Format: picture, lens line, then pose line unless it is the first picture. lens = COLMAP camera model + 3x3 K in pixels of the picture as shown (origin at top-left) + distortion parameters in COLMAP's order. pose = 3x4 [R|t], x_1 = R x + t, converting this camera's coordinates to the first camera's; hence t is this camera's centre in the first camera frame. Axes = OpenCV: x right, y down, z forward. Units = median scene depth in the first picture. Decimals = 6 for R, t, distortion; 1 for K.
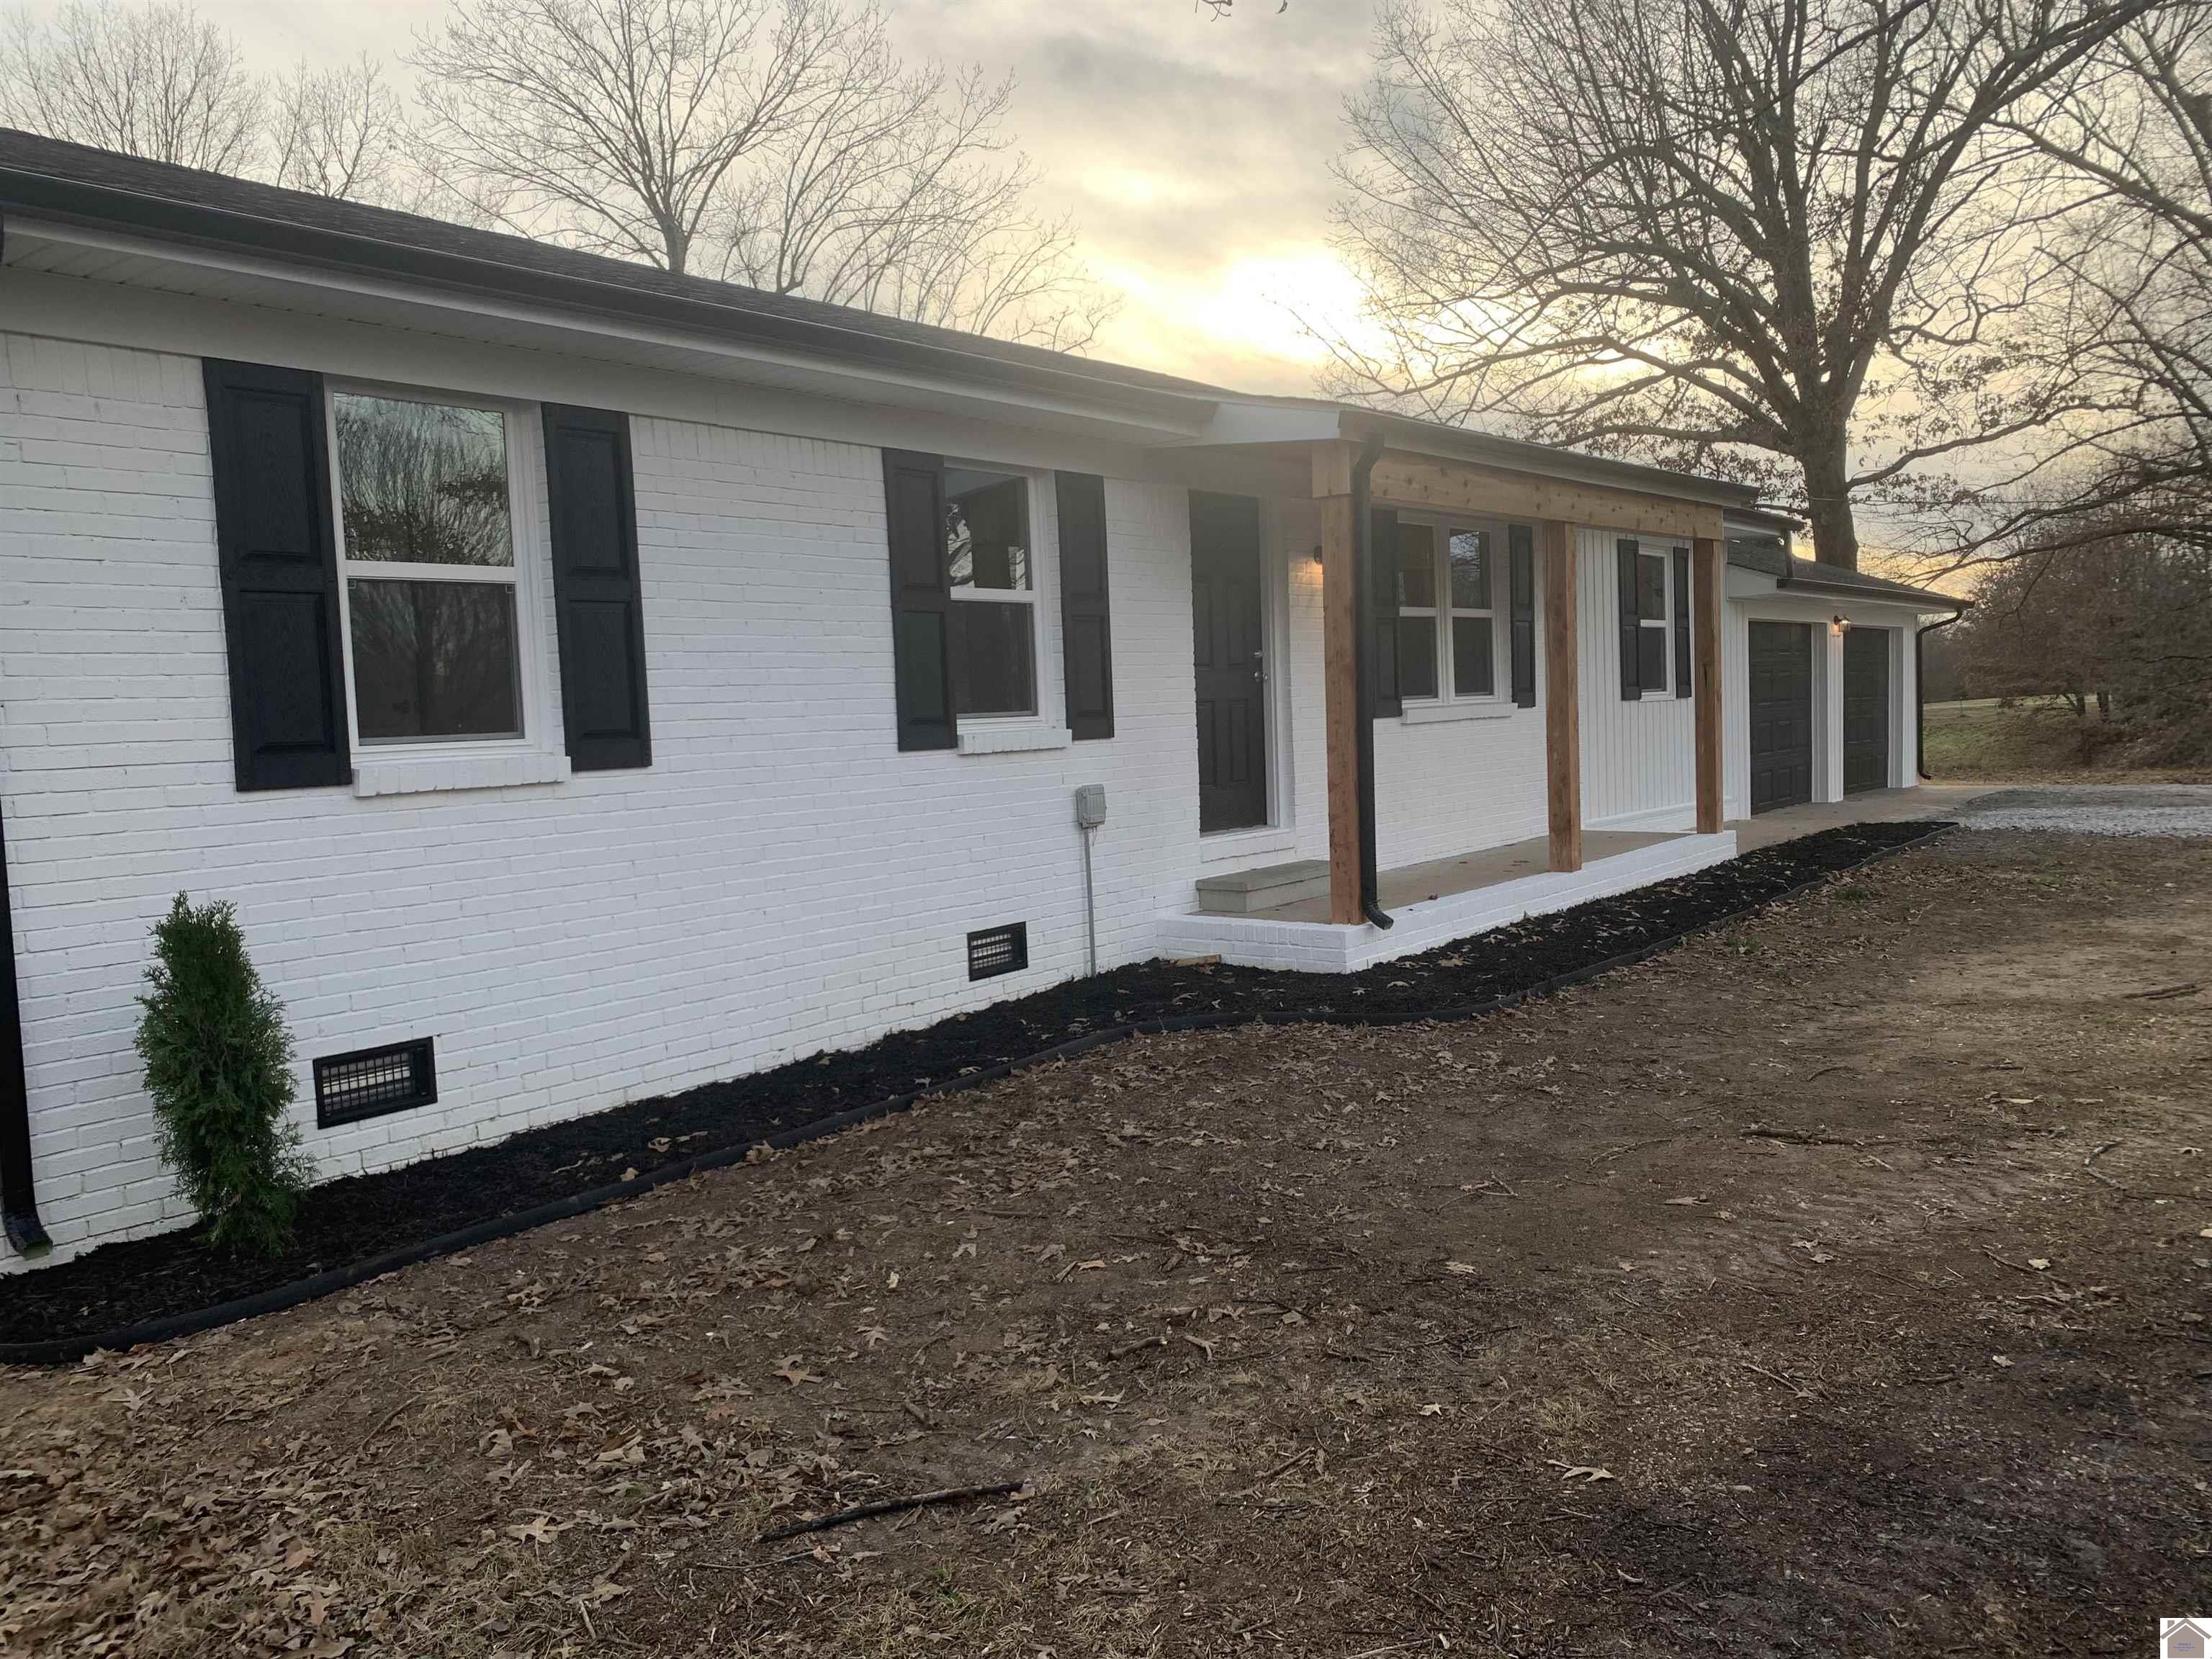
lens RADIAL K [[1684.7, 0, 1106.0], [0, 1684.7, 829.5], [0, 0, 1]] dist [-0.005617, -0.003174]
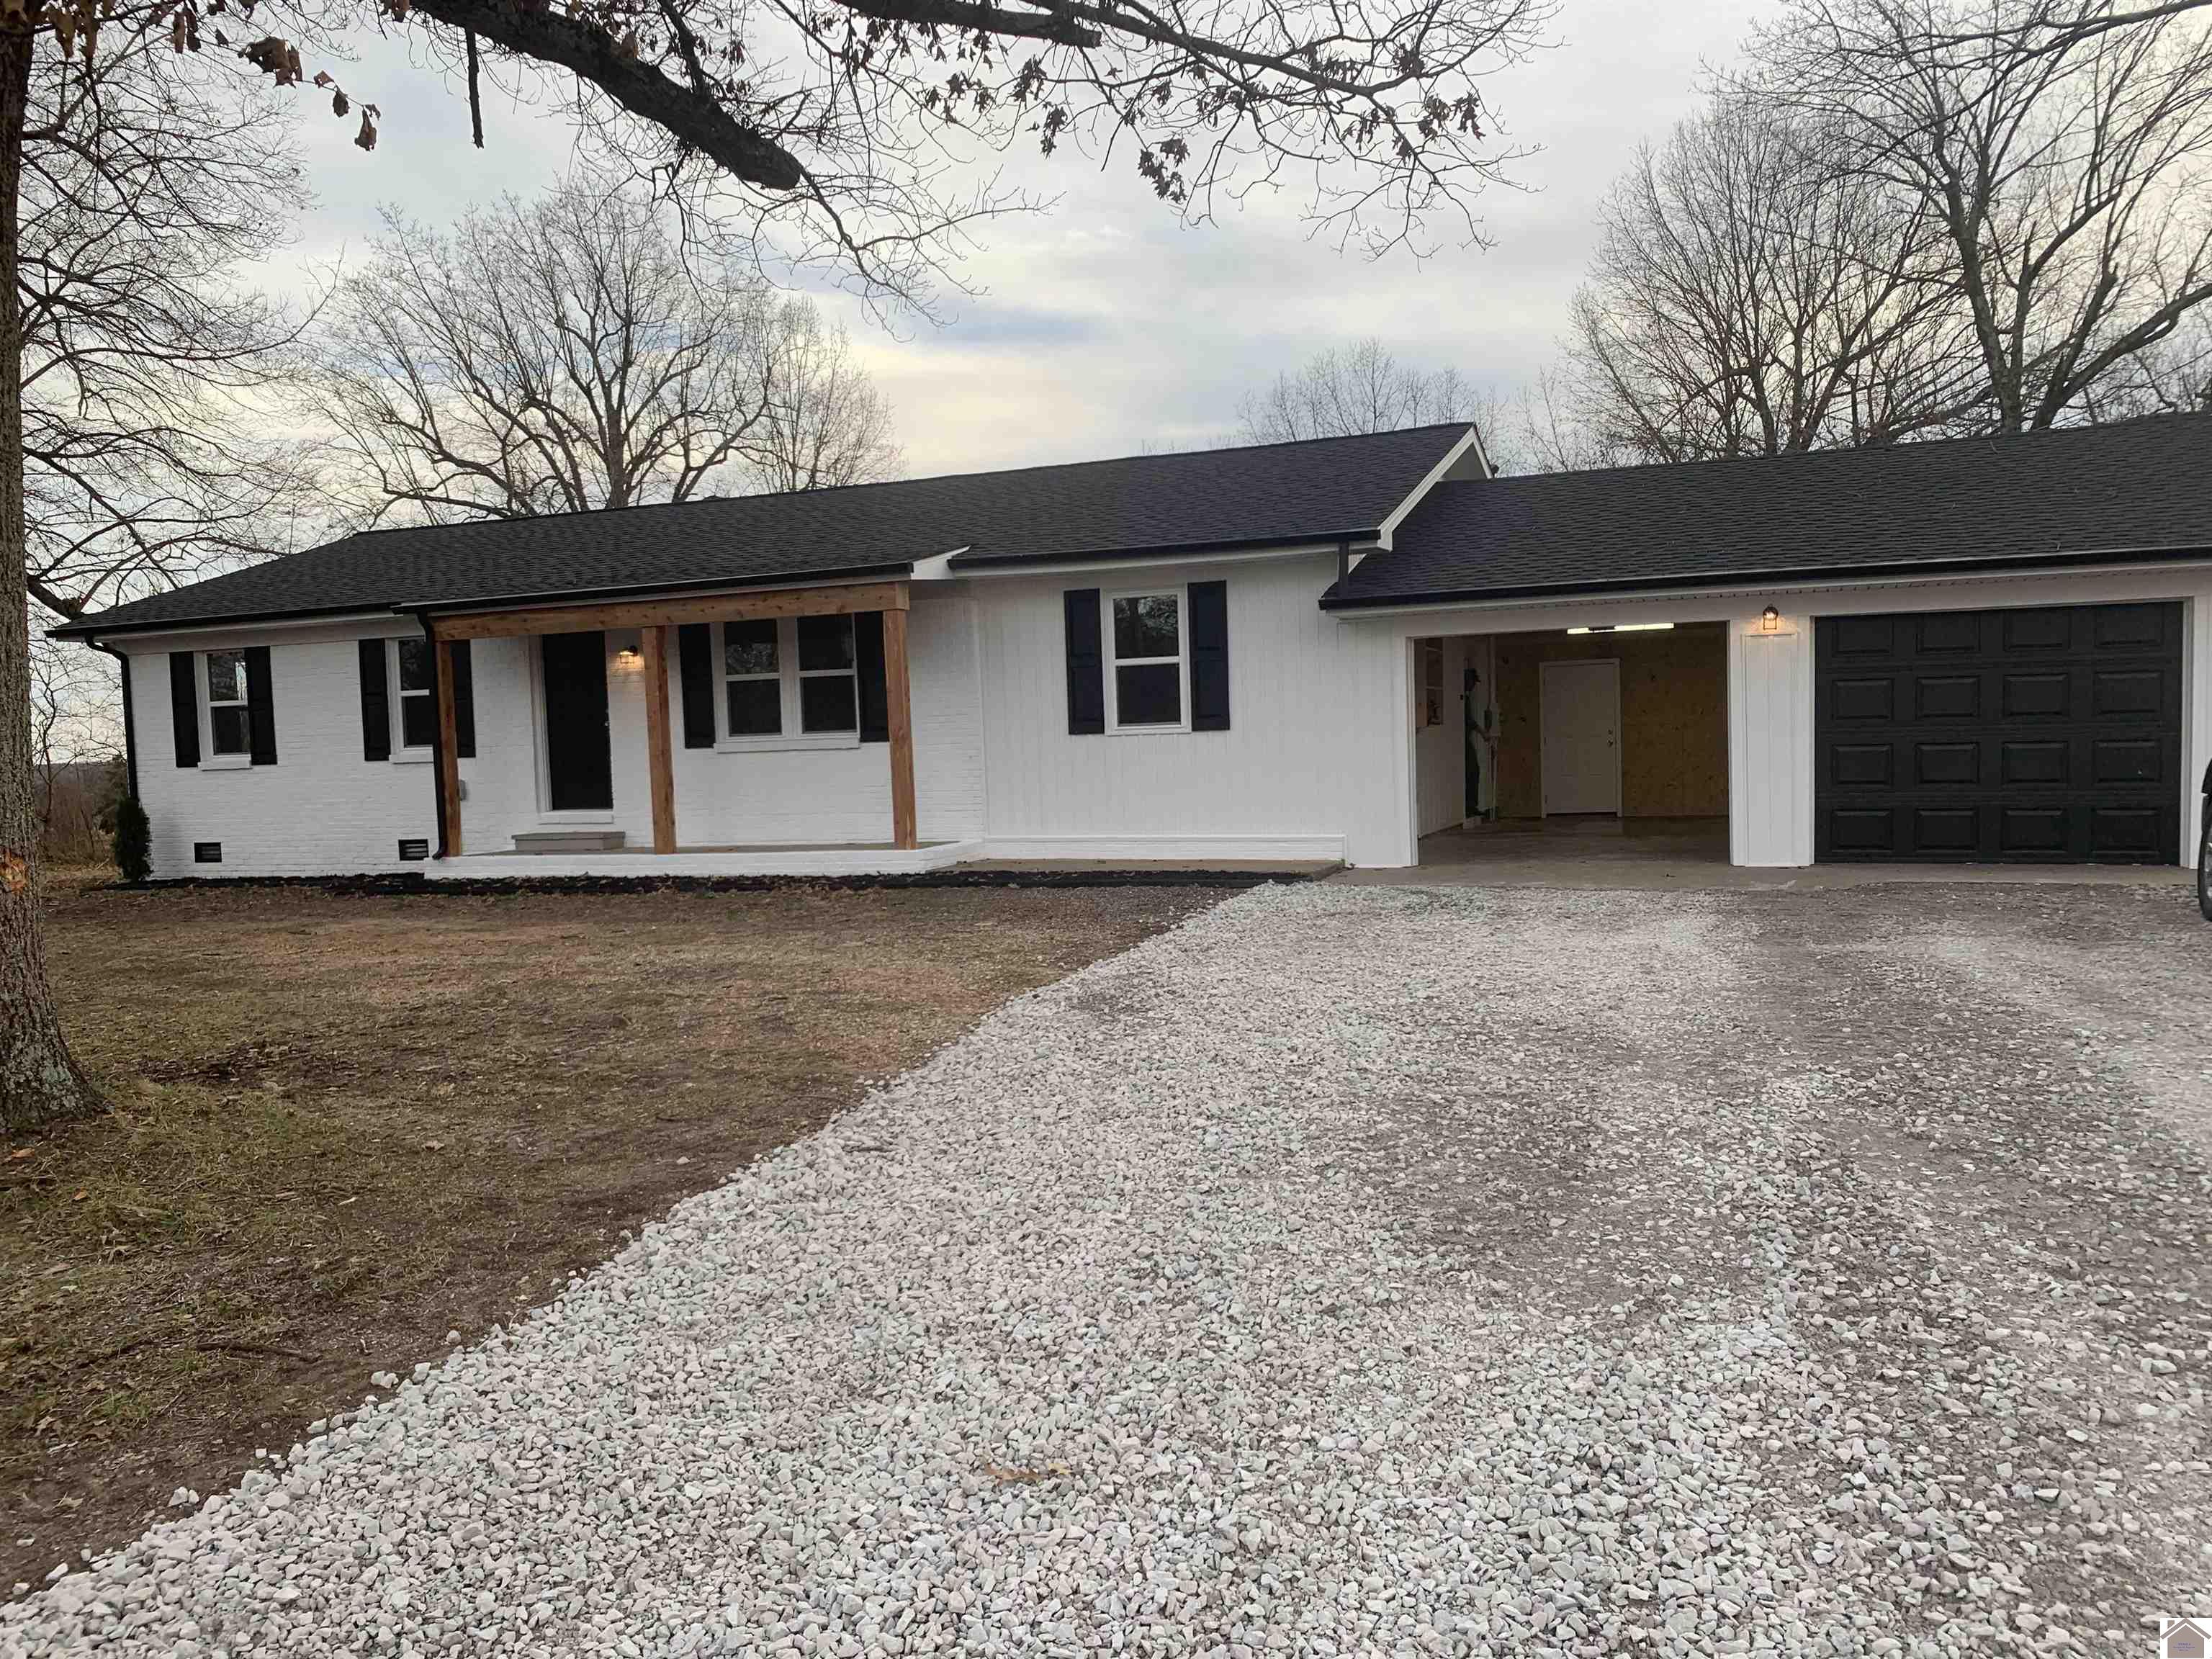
lens RADIAL K [[1684.7, 0, 1106.0], [0, 1684.7, 829.5], [0, 0, 1]] dist [-0.005617, -0.003174]
pose [[0.304944, 0.075952, -0.949337, 1.889327], [-0.047164, 0.996796, 0.064599, -0.115797], [0.951202, 0.025076, 0.307549, 0.934041]]
